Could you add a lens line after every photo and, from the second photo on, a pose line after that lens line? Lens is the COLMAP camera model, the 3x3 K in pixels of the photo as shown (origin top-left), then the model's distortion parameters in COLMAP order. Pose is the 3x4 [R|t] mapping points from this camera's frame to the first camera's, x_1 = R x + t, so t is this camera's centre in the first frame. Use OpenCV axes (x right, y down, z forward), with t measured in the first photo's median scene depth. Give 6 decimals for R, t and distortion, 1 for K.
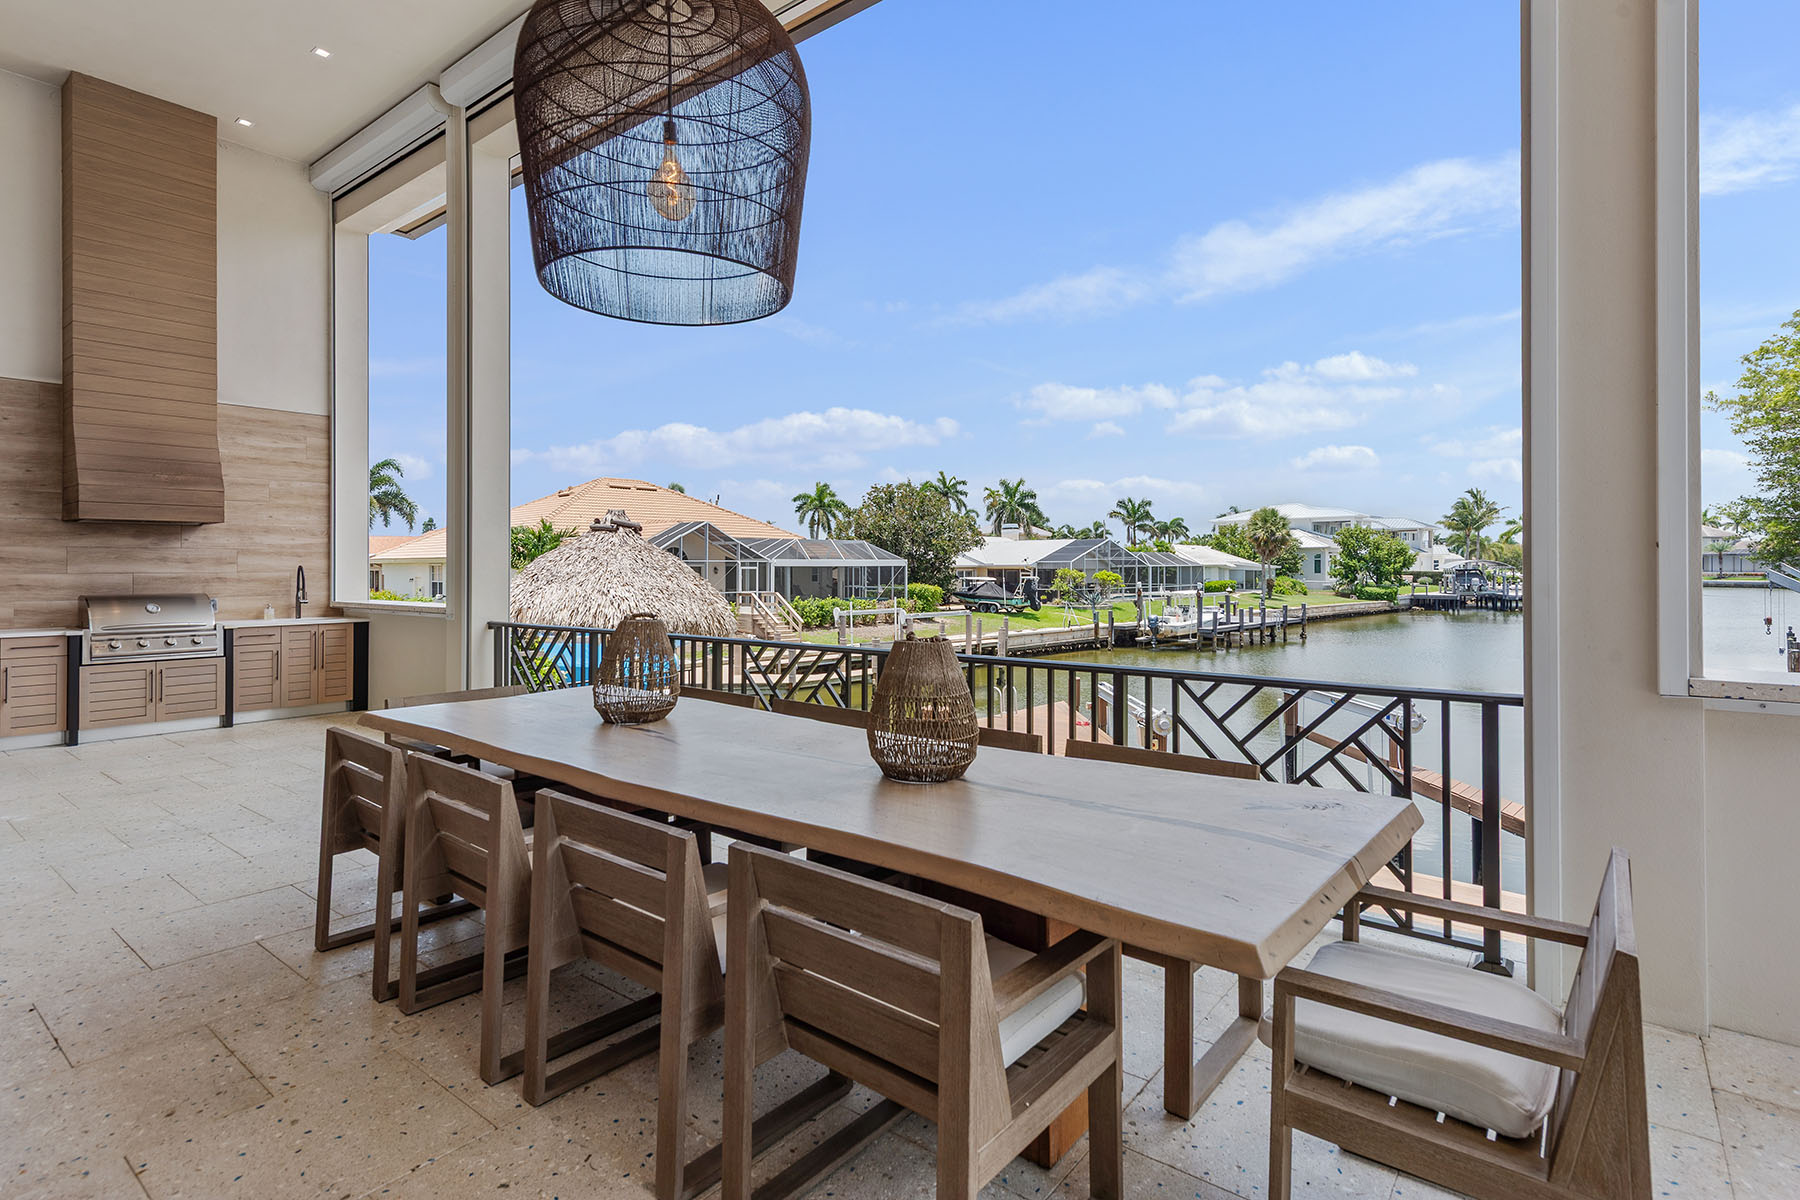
lens RADIAL K [[891.0, 0, 907.5], [0, 891.0, 555.3], [0, 0, 1]] dist [0.012583, -0.002151]
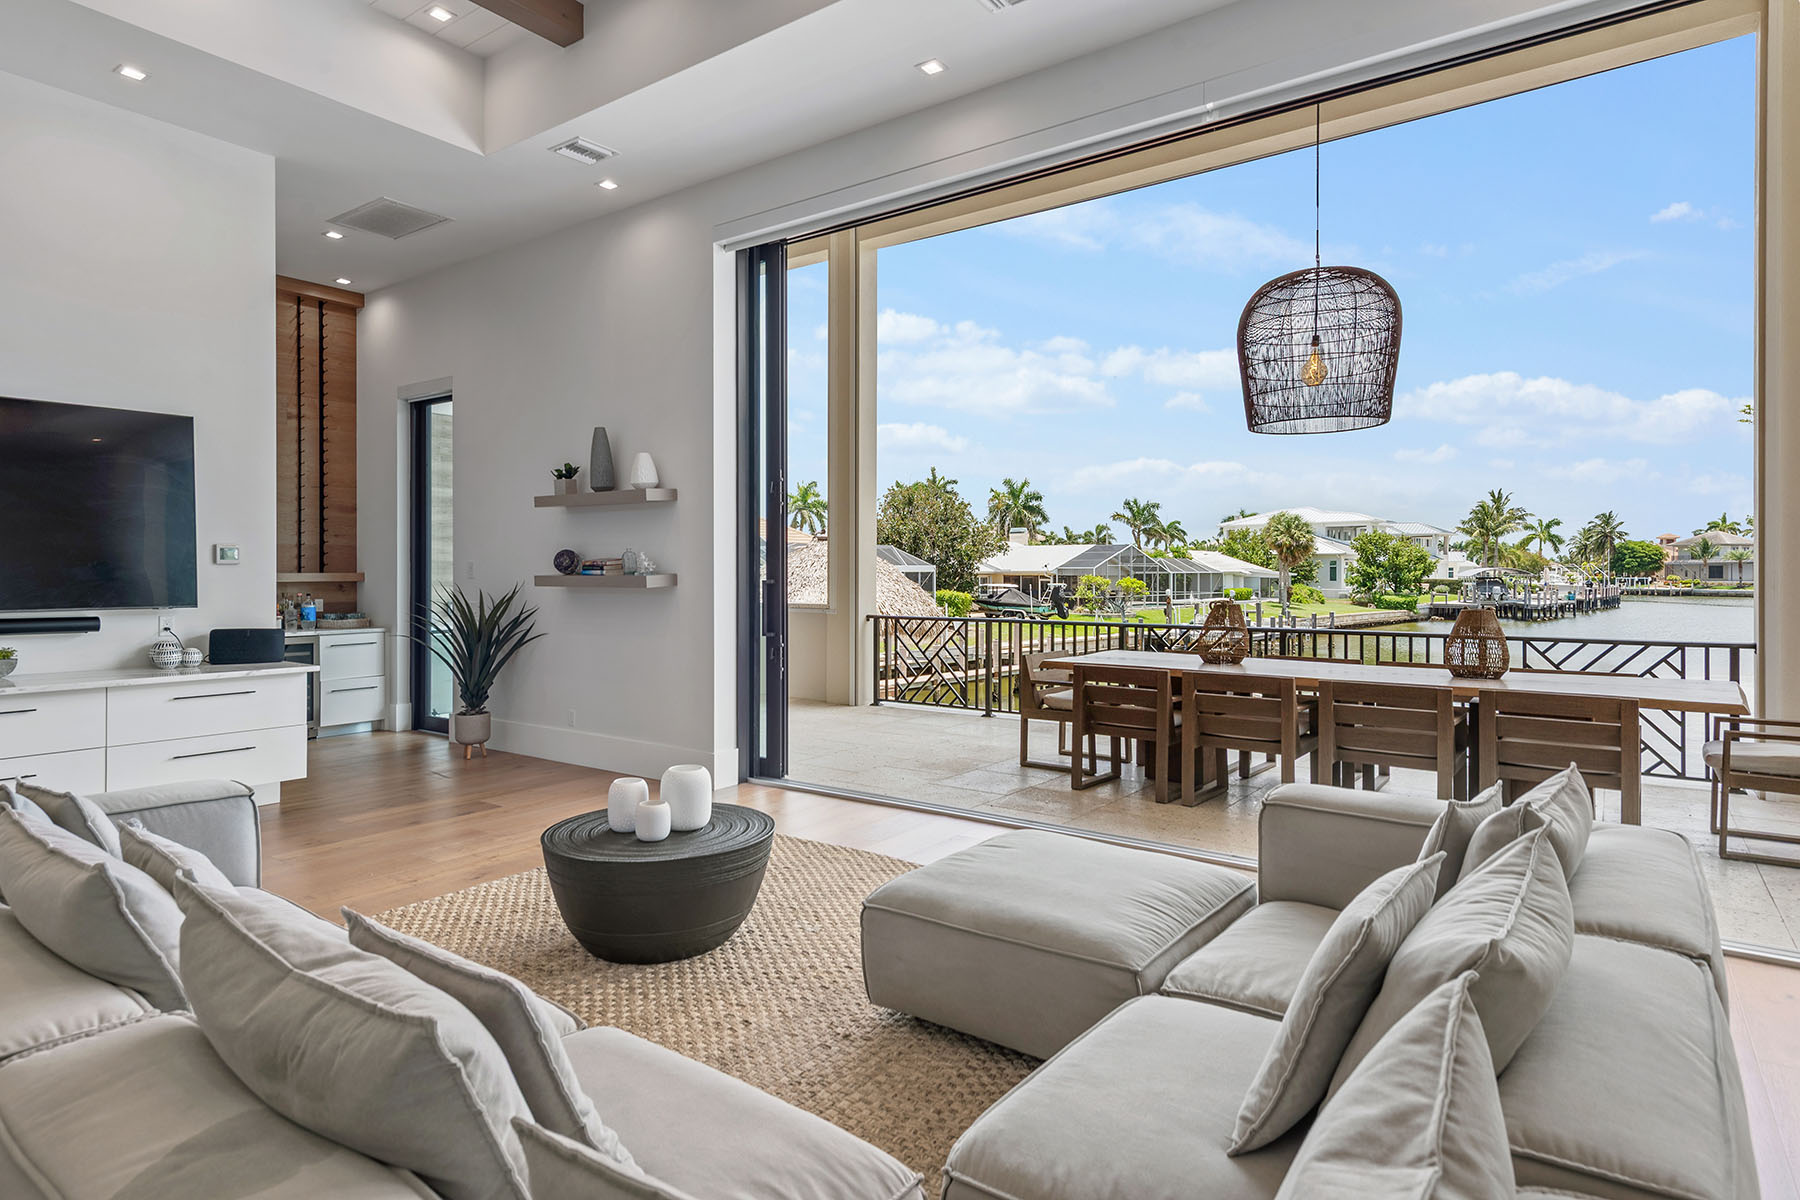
lens RADIAL K [[987.1, 0, 907.2], [0, 987.1, 573.4], [0, 0, 1]] dist [0.014593, -0.005890]
pose [[0.999153, 0.003530, 0.040997, -0.059422], [-0.004086, 0.999901, 0.013494, -0.000421], [-0.040945, -0.013651, 0.999068, -0.050840]]
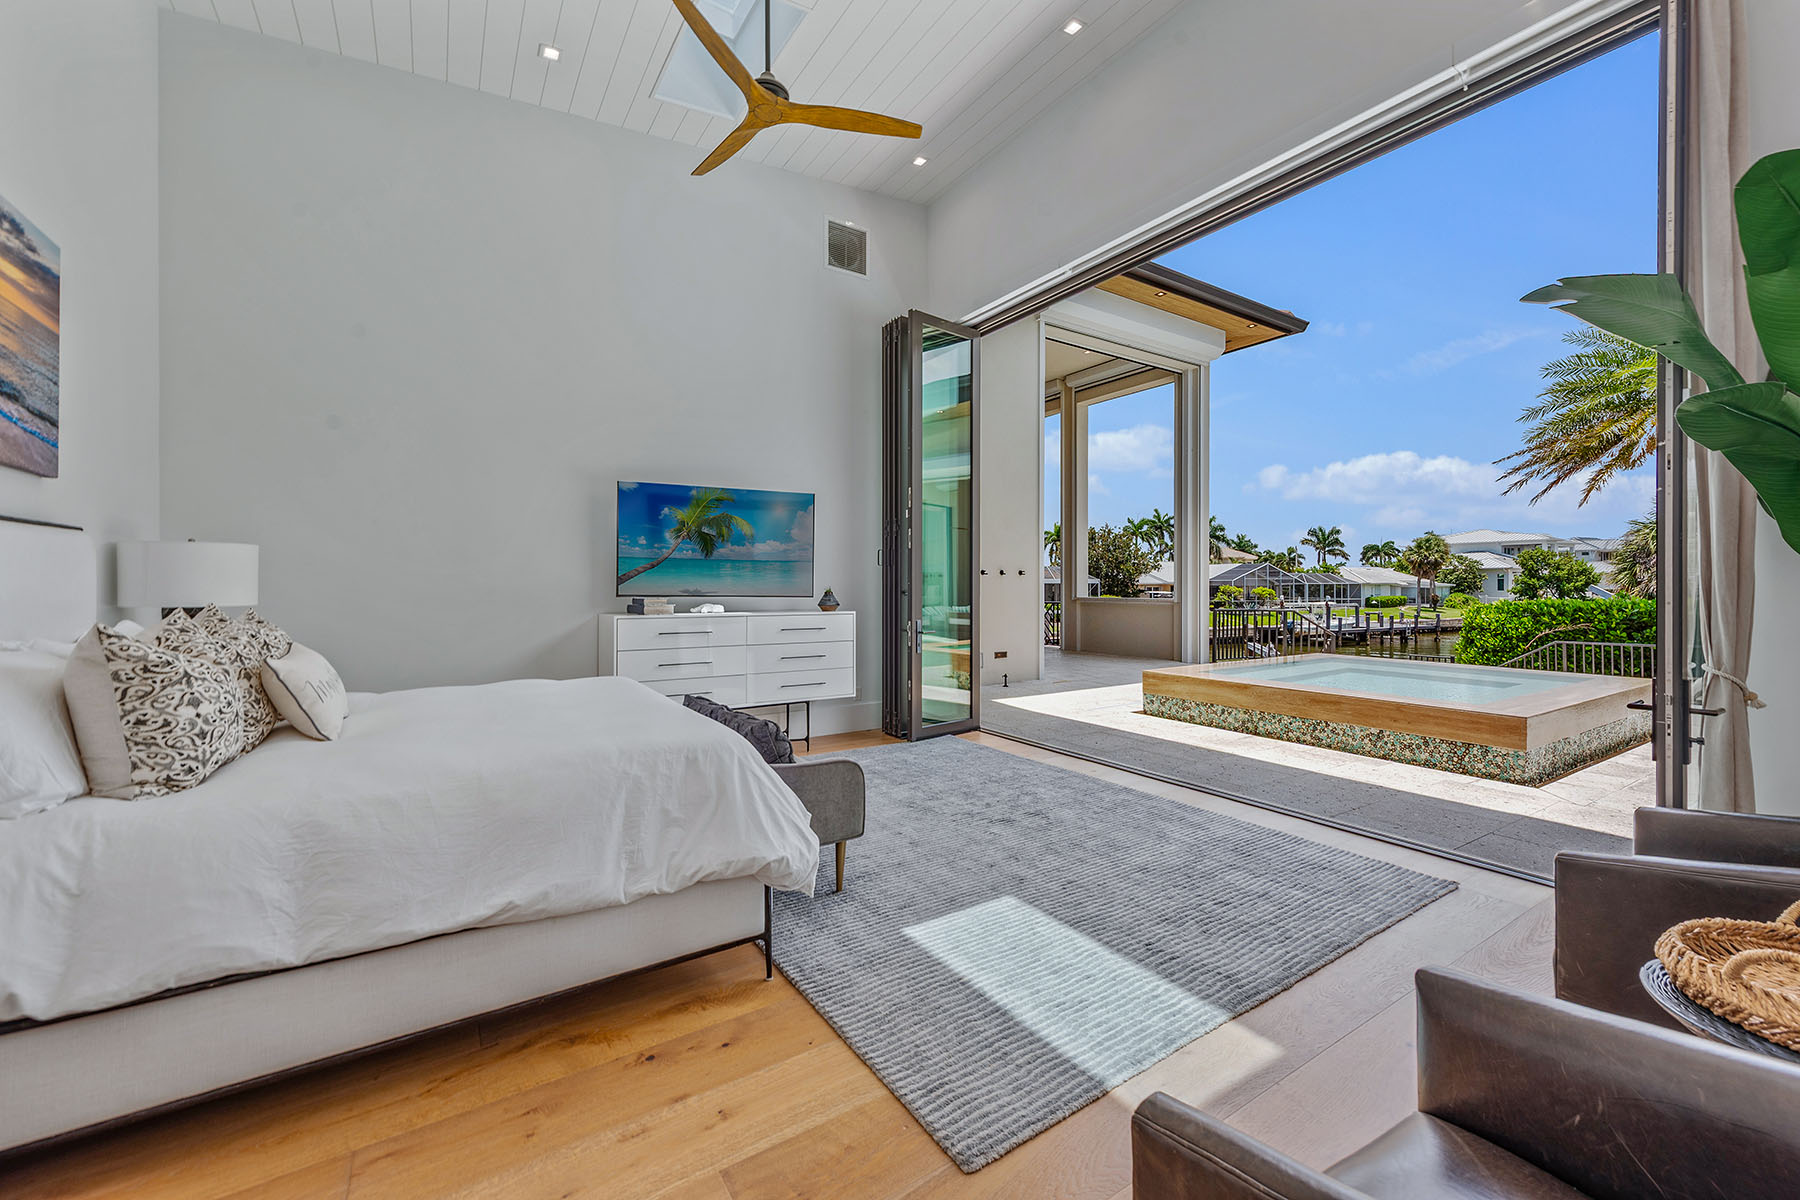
lens RADIAL K [[724.9, 0, 900.1], [0, 724.9, 586.6], [0, 0, 1]] dist [0.002038, 0.000116]
pose [[0.945461, 0.002385, -0.325727, 0.062543], [0.002441, 0.999893, 0.014407, -0.000607], [0.325726, -0.014417, 0.945354, -0.203054]]
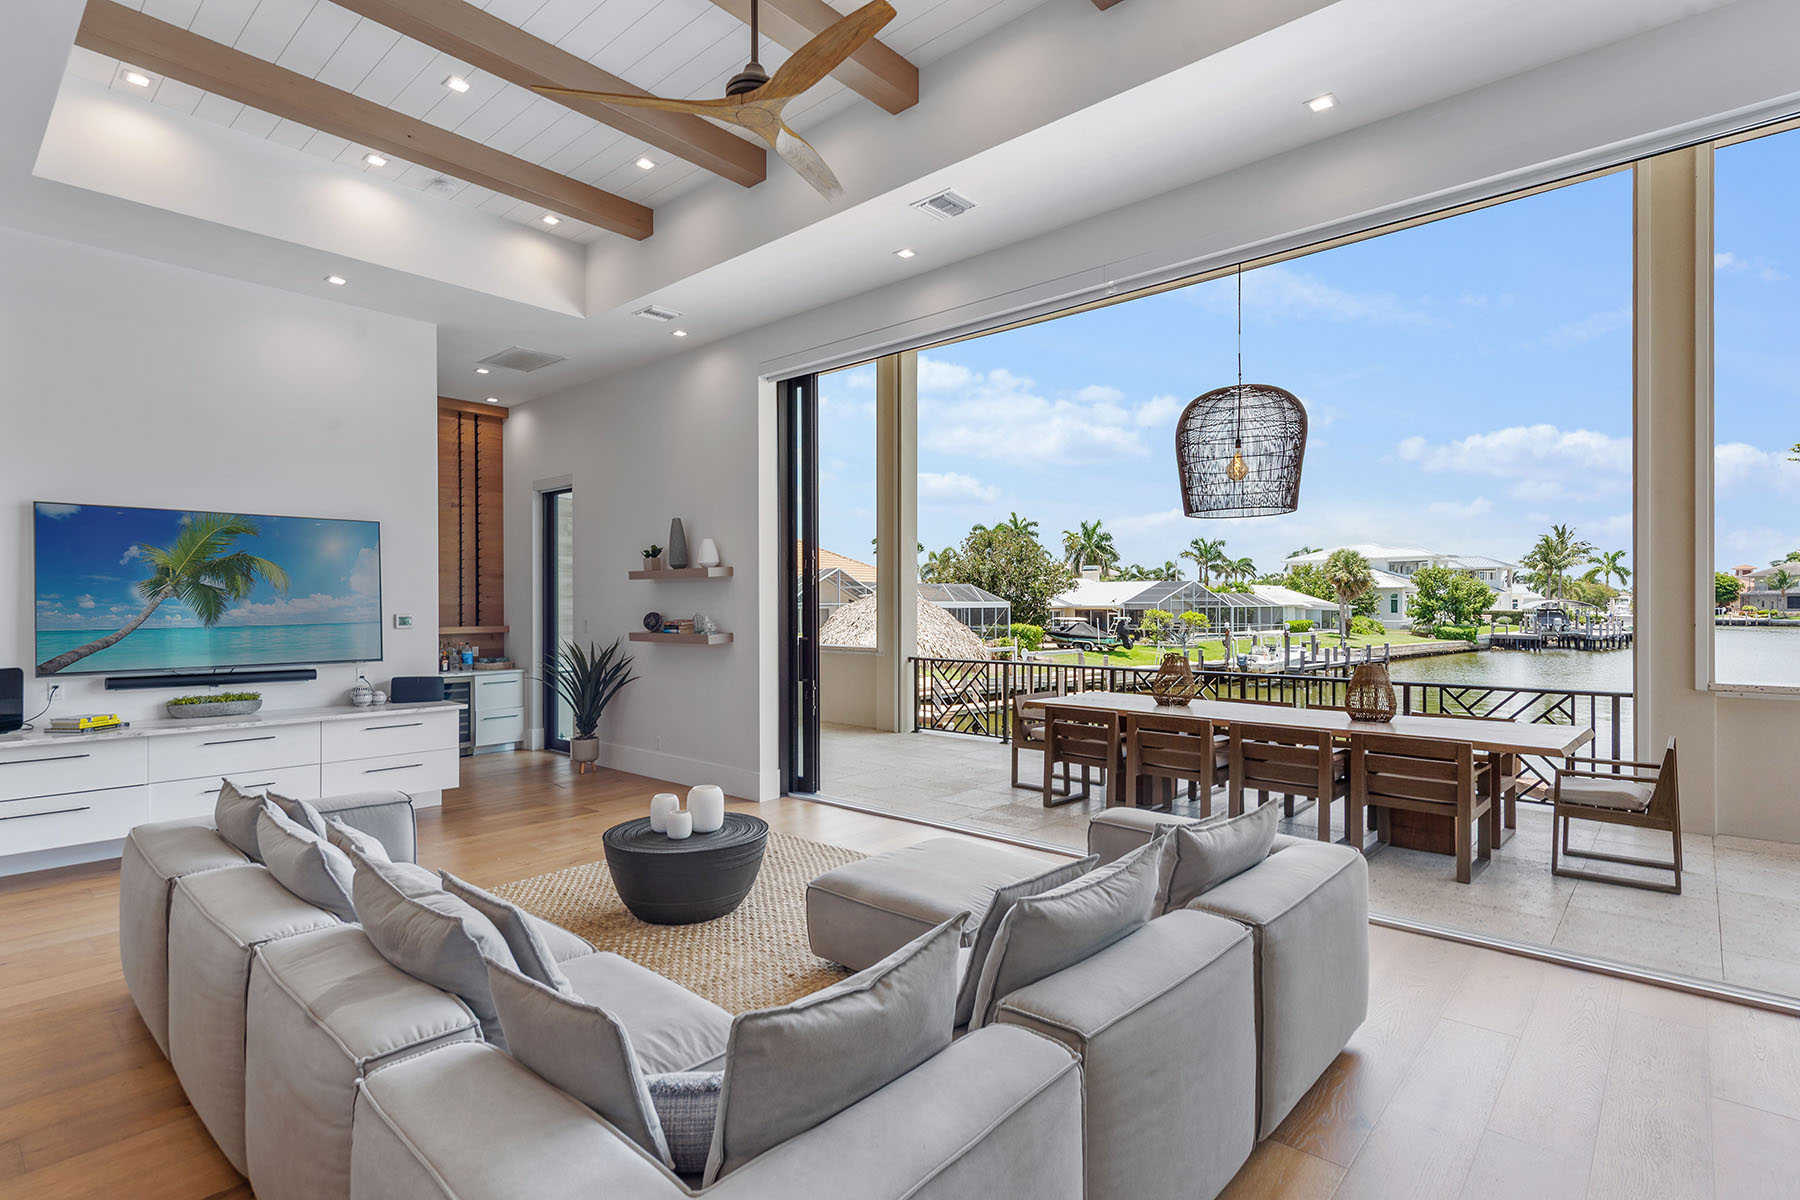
lens RADIAL K [[891.0, 0, 907.1], [0, 891.0, 604.6], [0, 0, 1]] dist [0.012583, -0.002151]
pose [[0.998220, 0.000316, -0.059645, -0.048226], [0.000462, 0.999915, 0.013035, -0.004400], [0.059644, -0.013039, 0.998135, -0.065475]]
